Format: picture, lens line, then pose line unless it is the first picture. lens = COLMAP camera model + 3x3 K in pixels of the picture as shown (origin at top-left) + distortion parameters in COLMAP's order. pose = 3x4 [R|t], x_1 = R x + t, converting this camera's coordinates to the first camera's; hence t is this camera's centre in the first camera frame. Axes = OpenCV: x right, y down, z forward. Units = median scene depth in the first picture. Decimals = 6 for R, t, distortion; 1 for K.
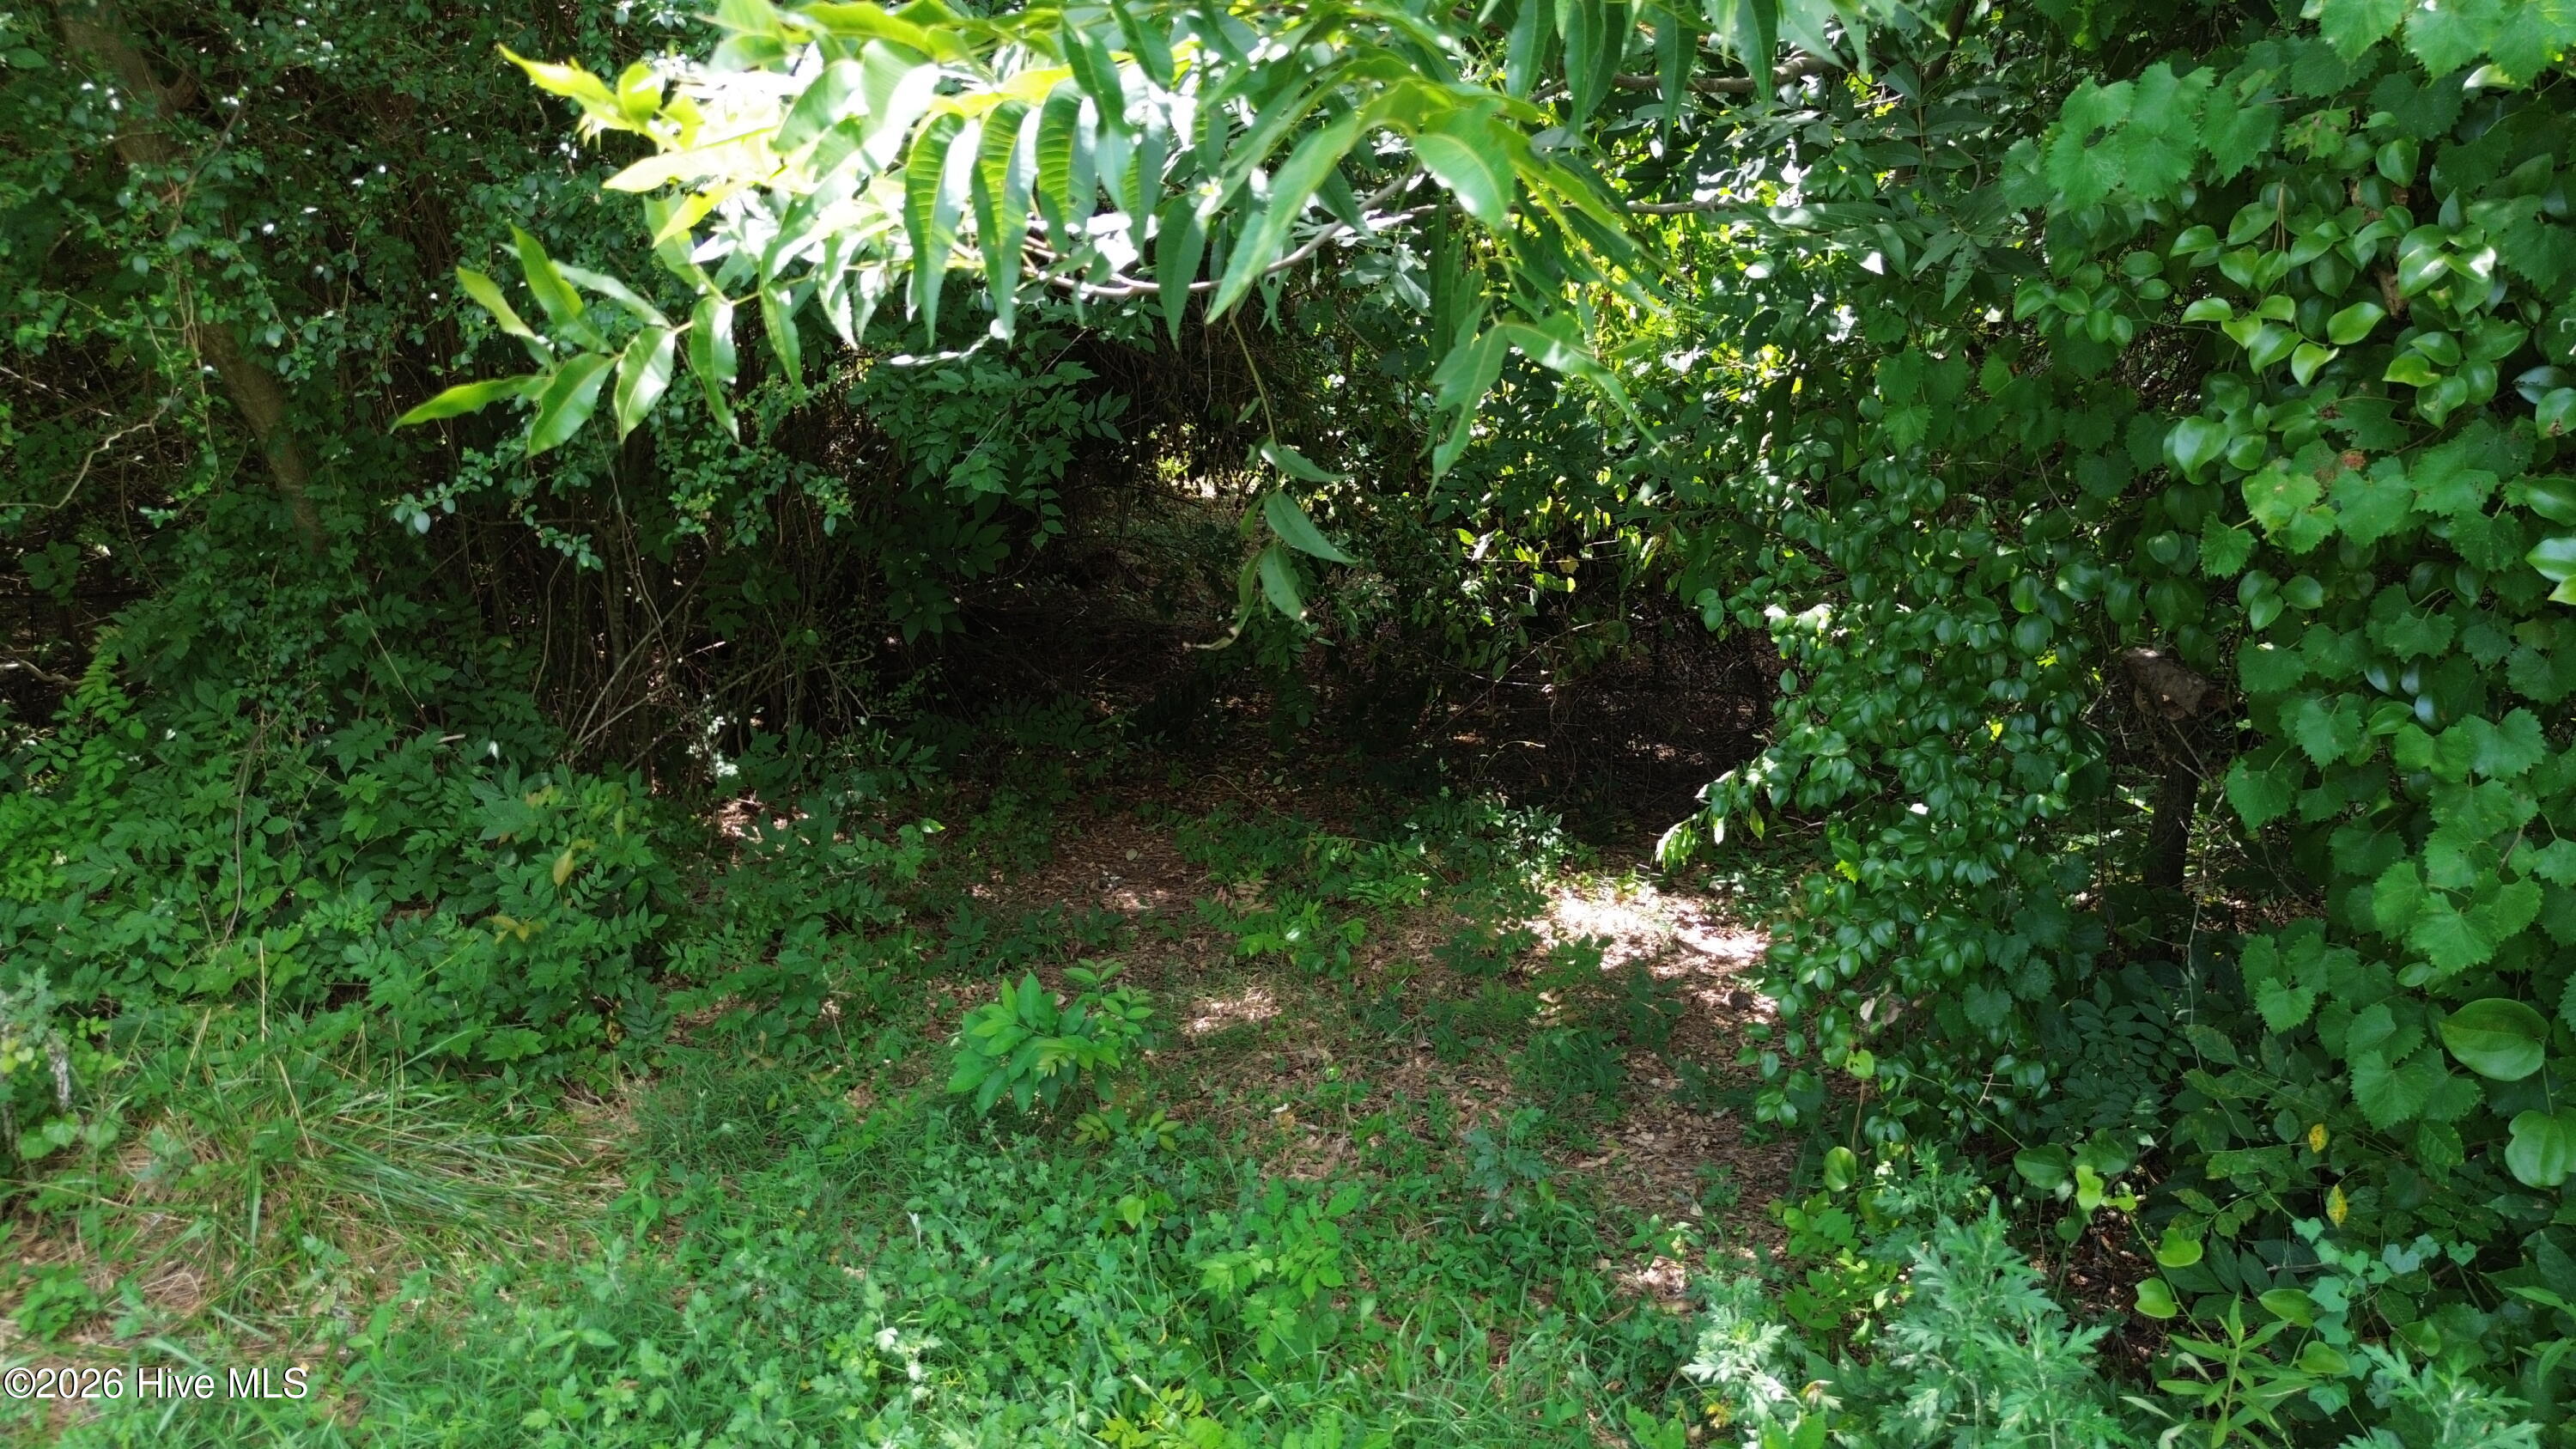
lens RADIAL K [[1844.8, 0, 1239.3], [0, 1844.8, 725.5], [0, 0, 1]] dist [0.066501, -0.062832]
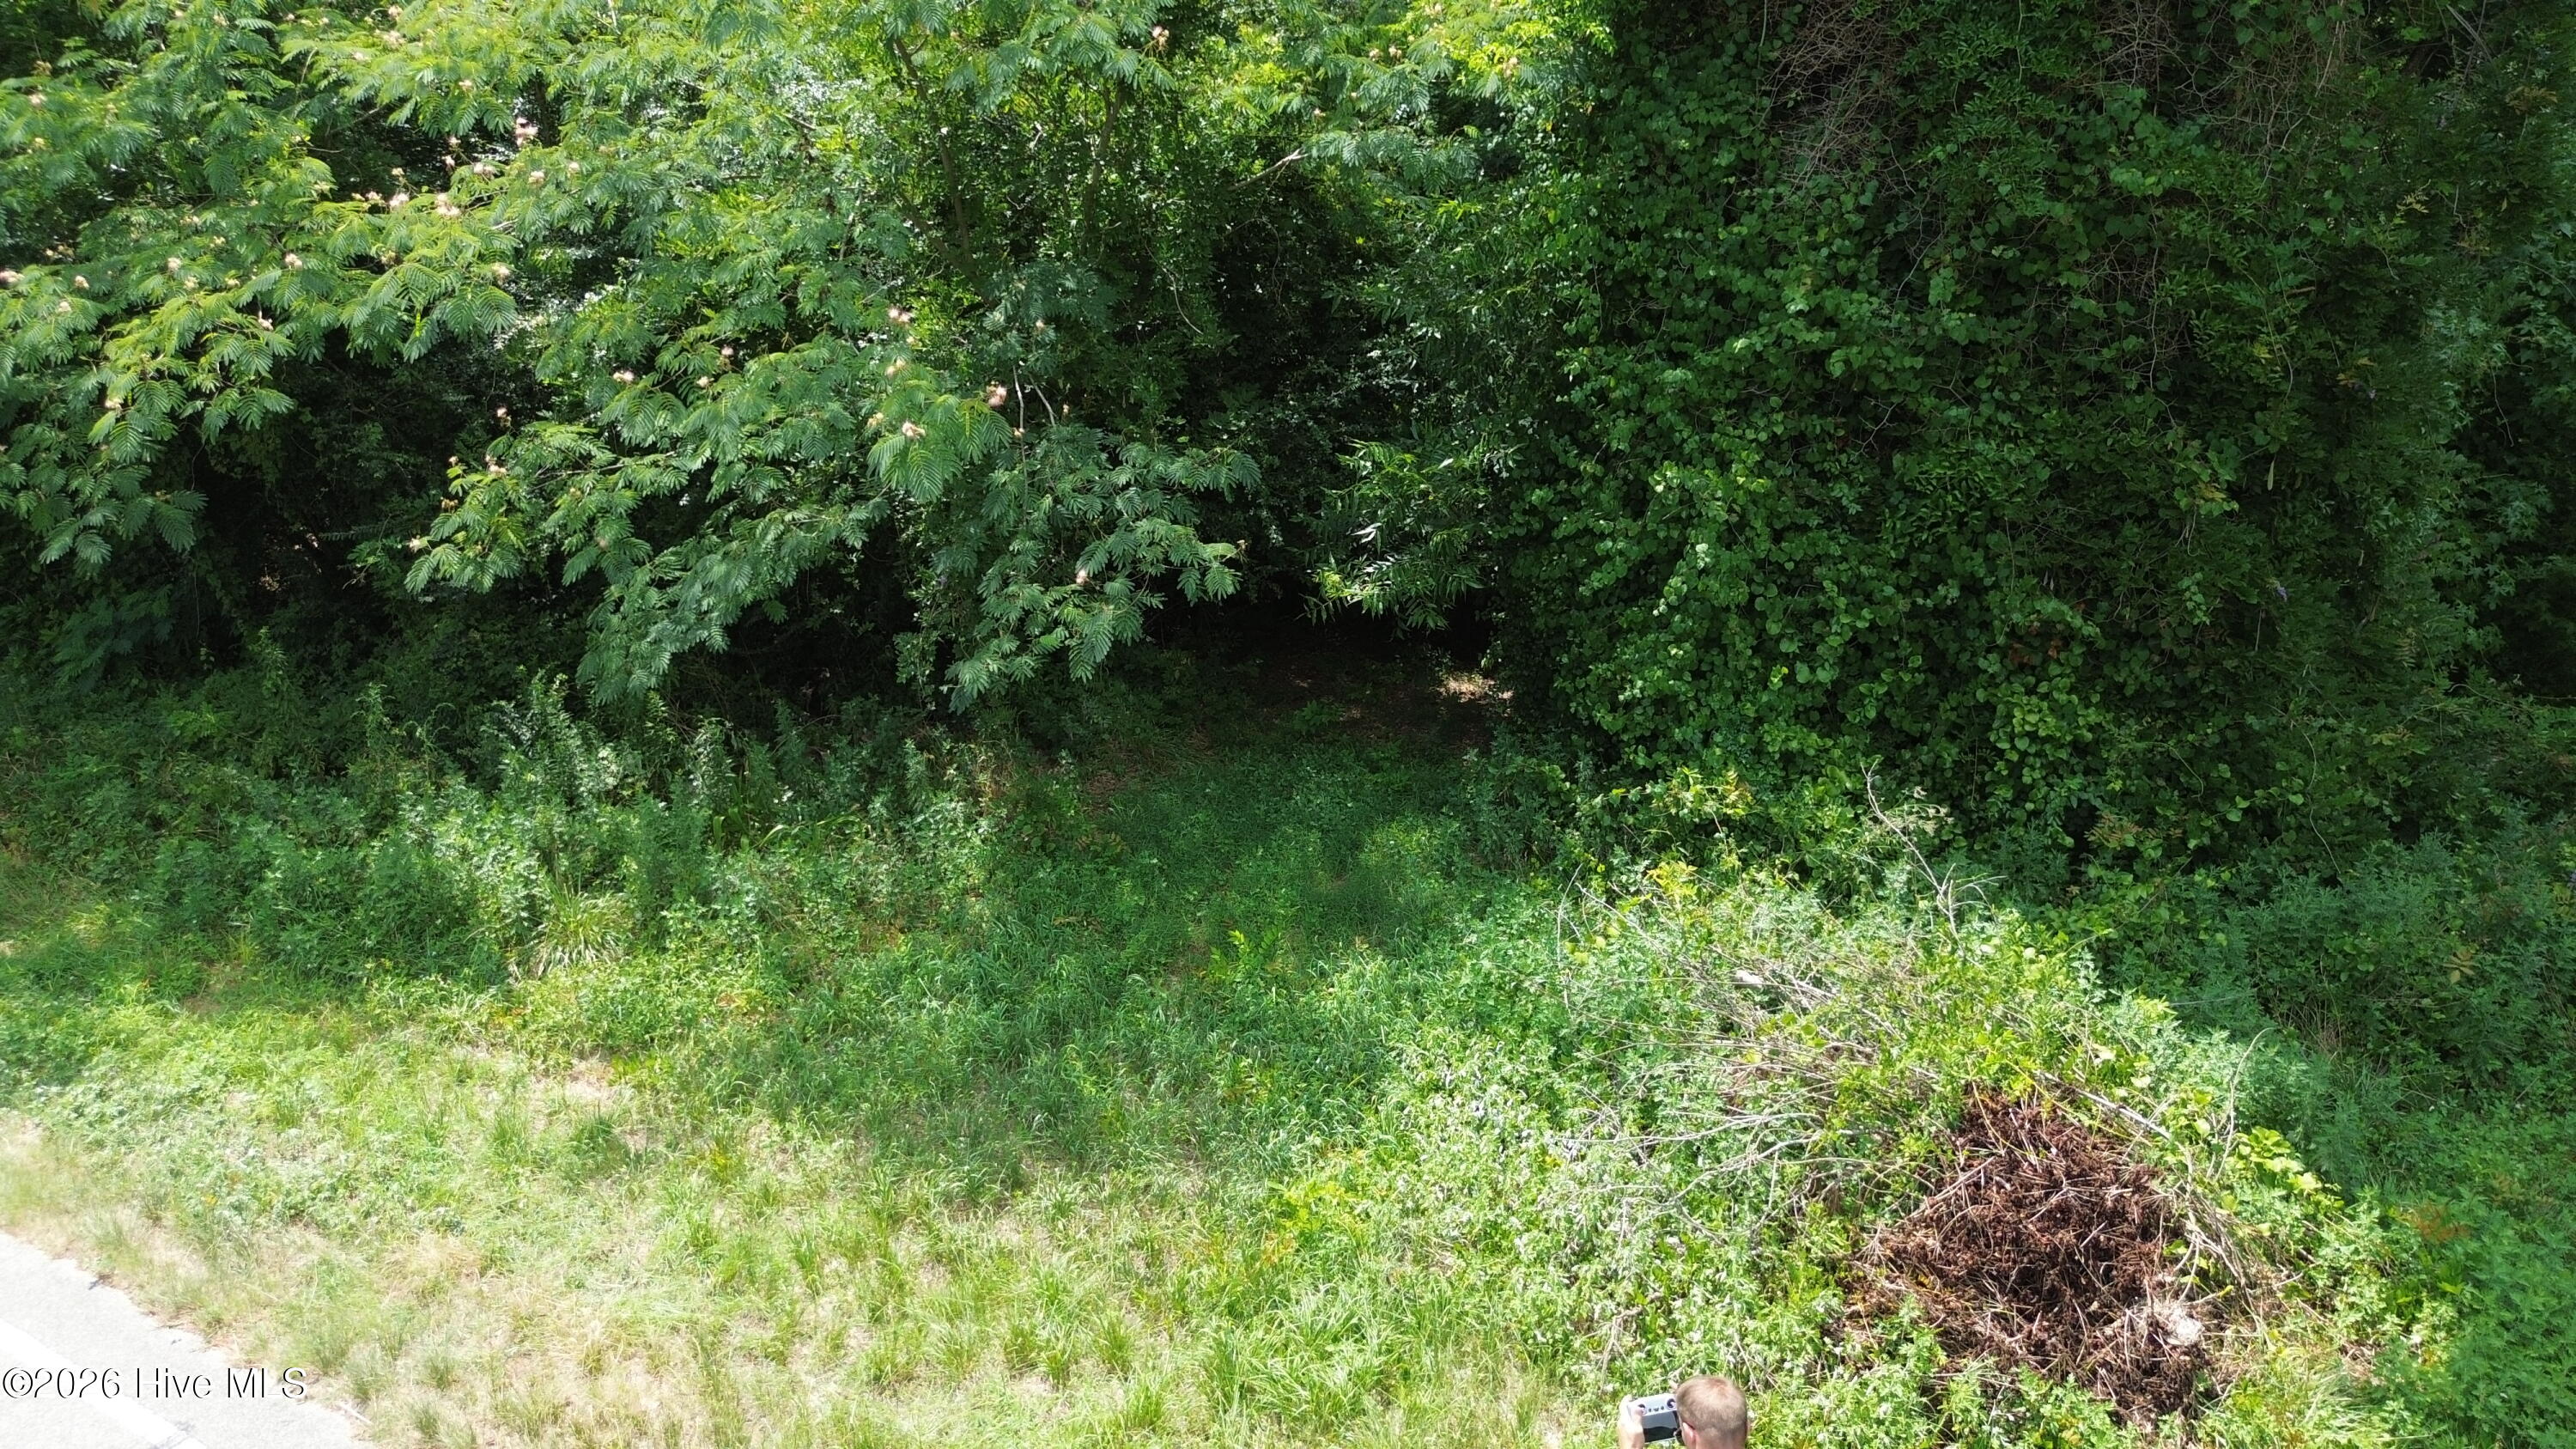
lens RADIAL K [[1844.8, 0, 1239.3], [0, 1844.8, 725.5], [0, 0, 1]] dist [0.066501, -0.062832]
pose [[0.998908, -0.012144, 0.045104, -0.570830], [0.007046, 0.993739, 0.111503, -0.321508], [-0.046176, -0.111063, 0.992740, -3.714928]]
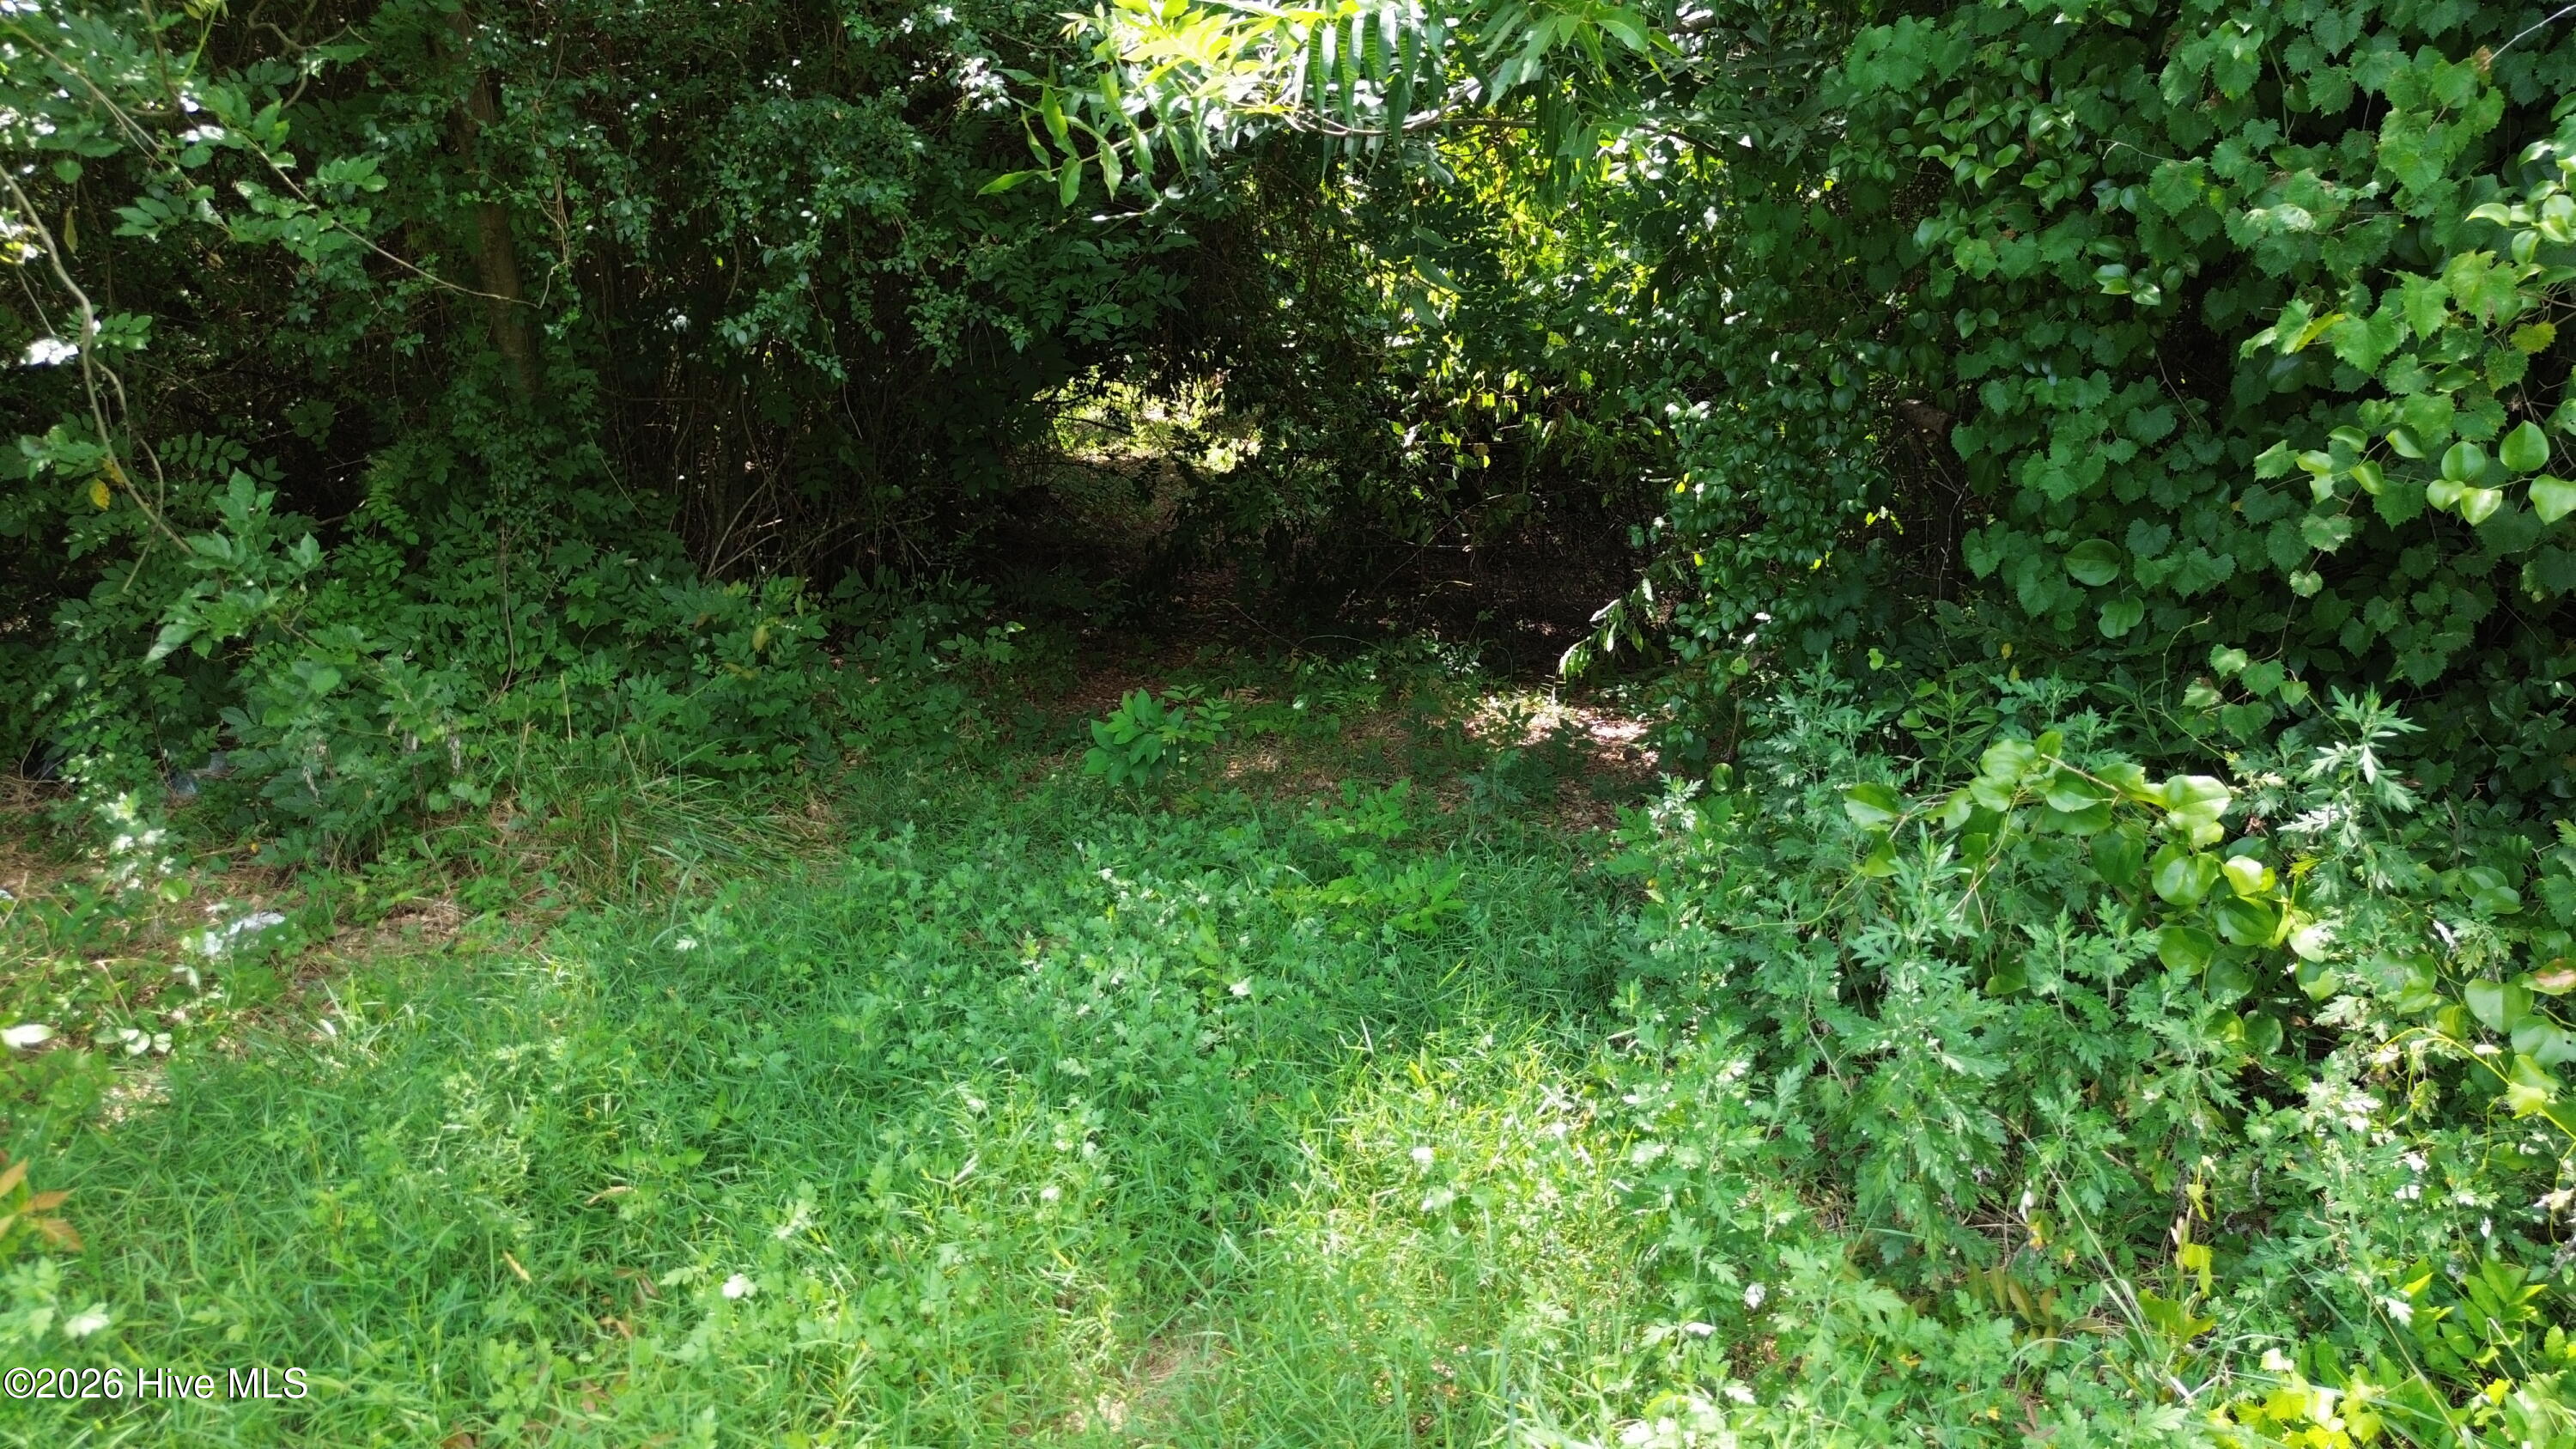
lens RADIAL K [[1844.8, 0, 1239.3], [0, 1844.8, 725.5], [0, 0, 1]] dist [0.066501, -0.062832]
pose [[0.996137, -0.016376, 0.086275, -0.200691], [0.016349, 0.999866, 0.001023, 0.203082], [-0.086280, 0.000392, 0.996271, -0.470905]]
